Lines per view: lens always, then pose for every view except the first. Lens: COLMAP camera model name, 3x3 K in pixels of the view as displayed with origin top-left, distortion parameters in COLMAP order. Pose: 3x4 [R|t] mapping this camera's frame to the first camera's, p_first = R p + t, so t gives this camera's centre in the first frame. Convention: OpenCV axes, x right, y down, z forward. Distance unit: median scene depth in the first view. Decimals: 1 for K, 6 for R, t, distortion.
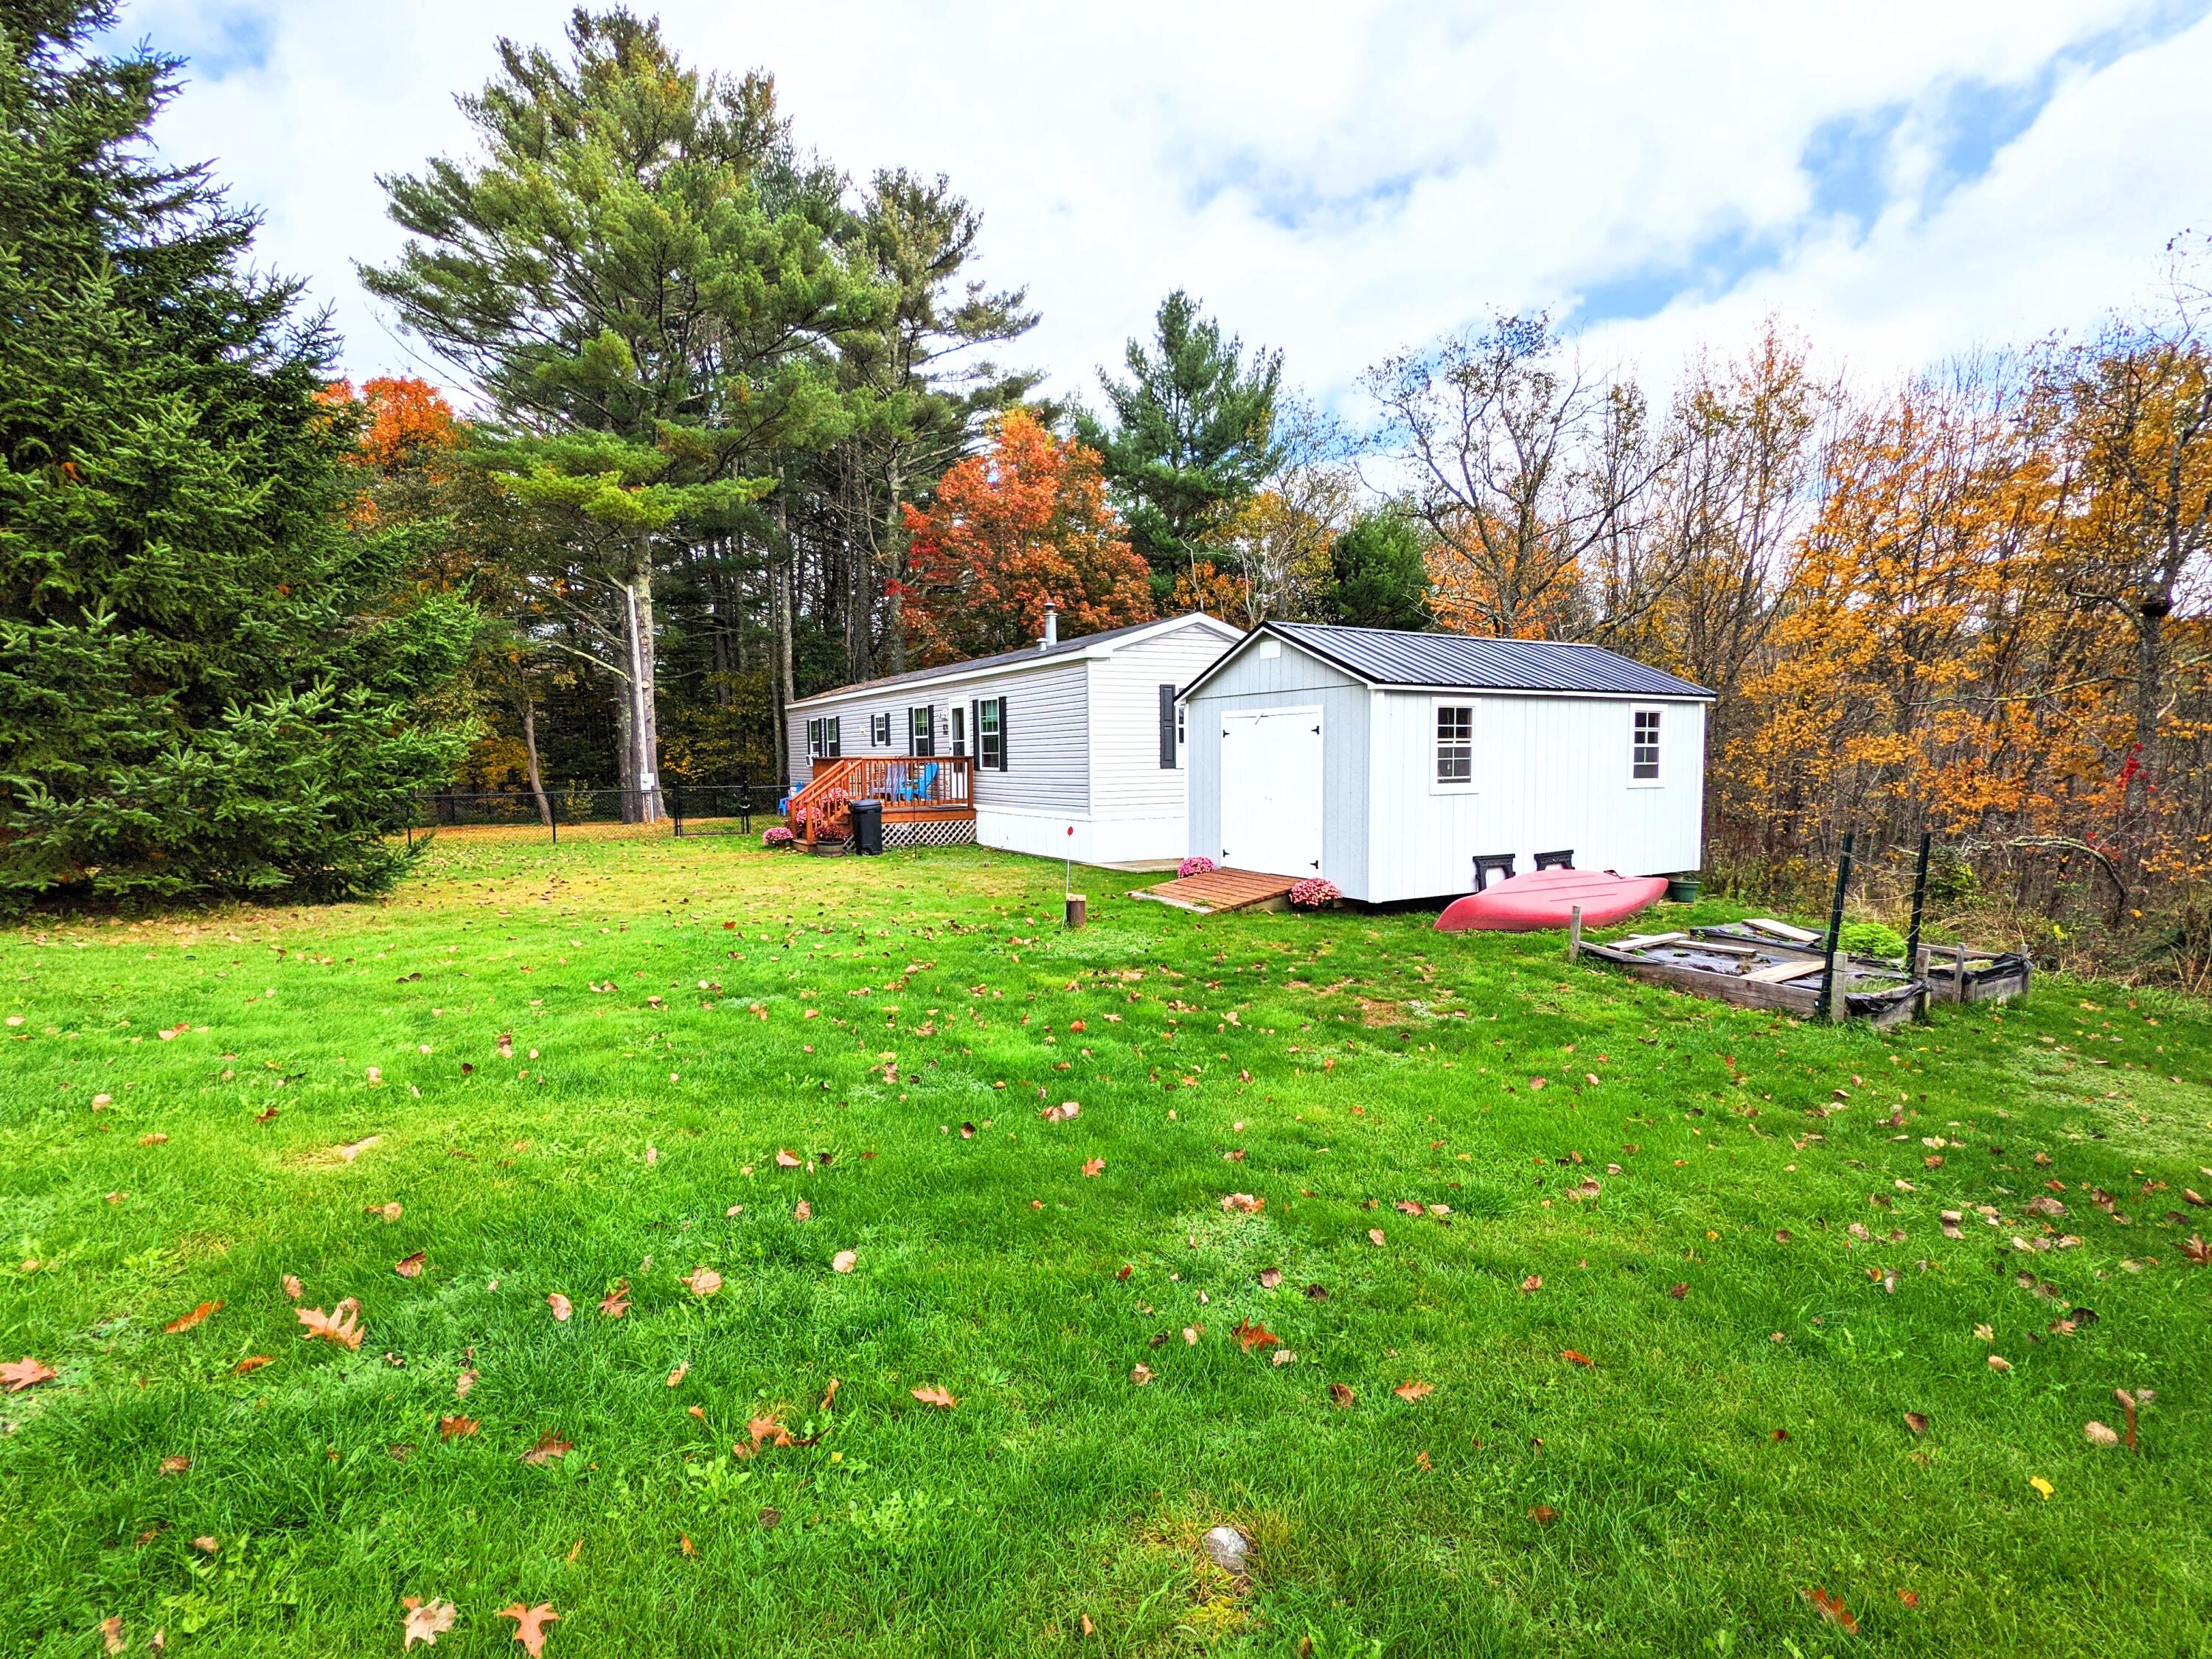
lens RADIAL K [[1051.8, 0, 1106.0], [0, 1051.8, 829.5], [0, 0, 1]] dist [0.000257, -0.000005]
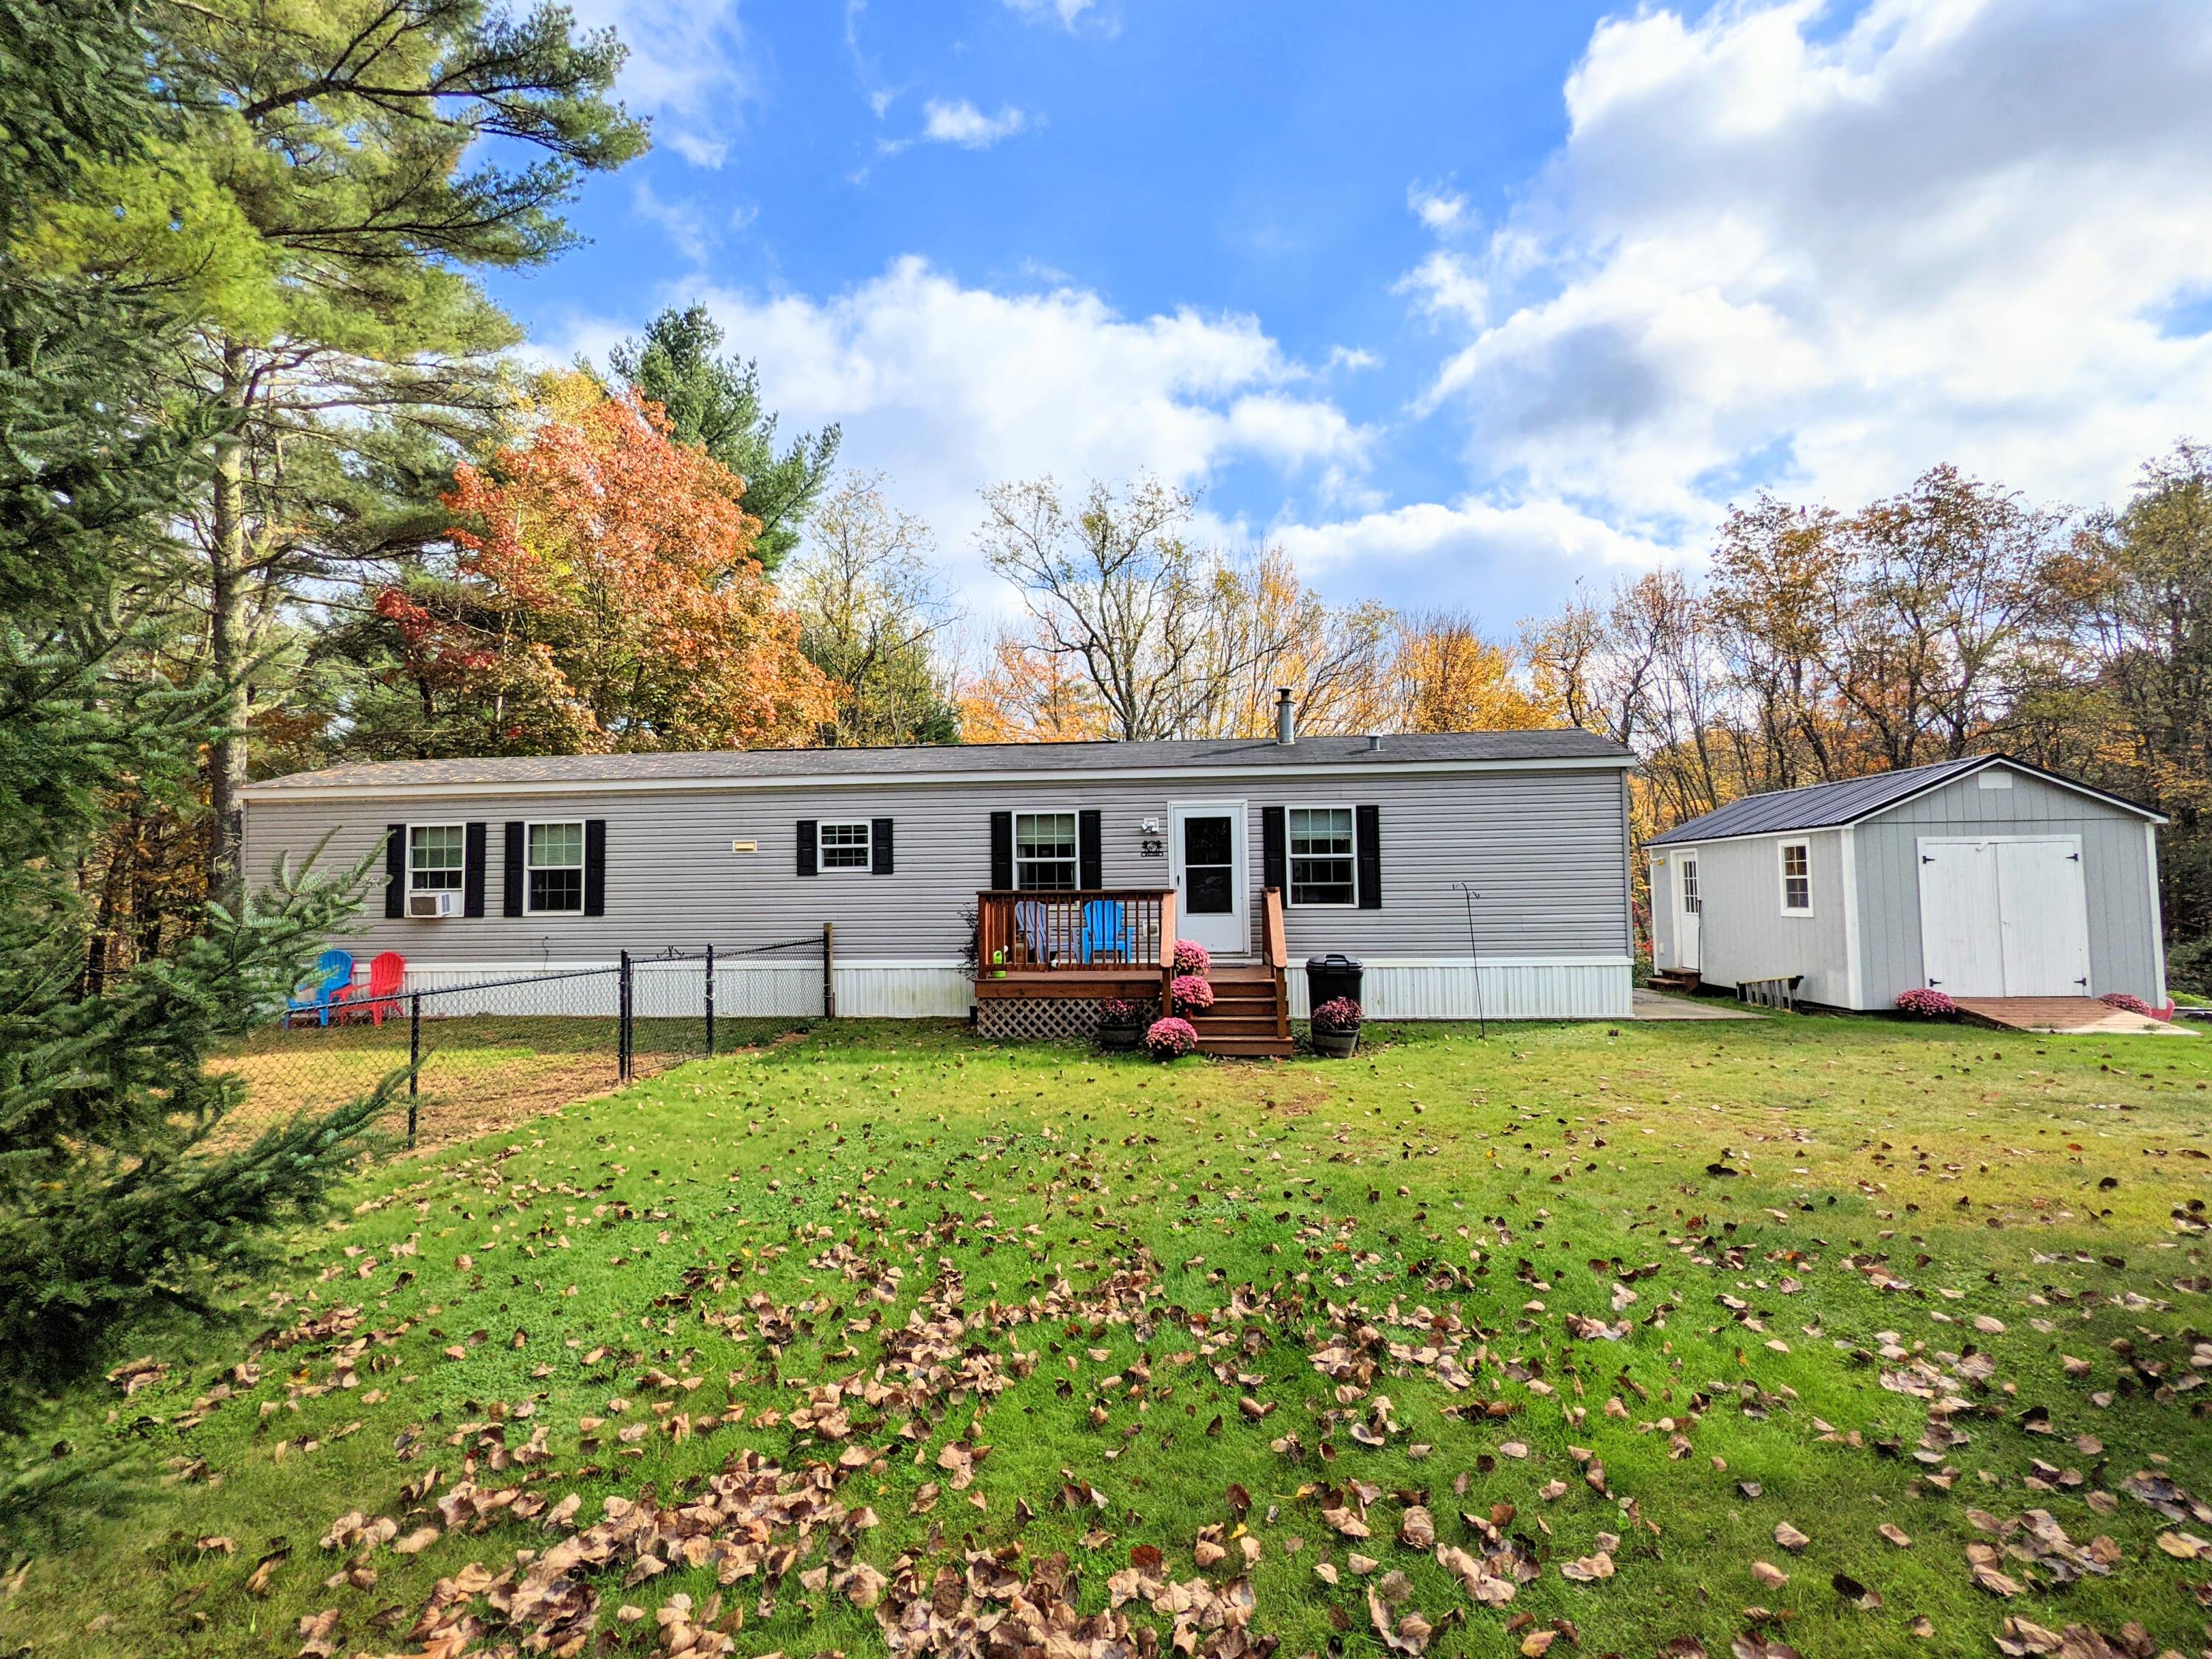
lens RADIAL K [[1051.8, 0, 1106.0], [0, 1051.8, 829.5], [0, 0, 1]] dist [0.000257, -0.000005]
pose [[0.585421, 0.057922, 0.808658, -1.024950], [0.062822, 0.991204, -0.116478, -0.047619], [-0.808292, 0.118990, 0.576633, 0.947403]]
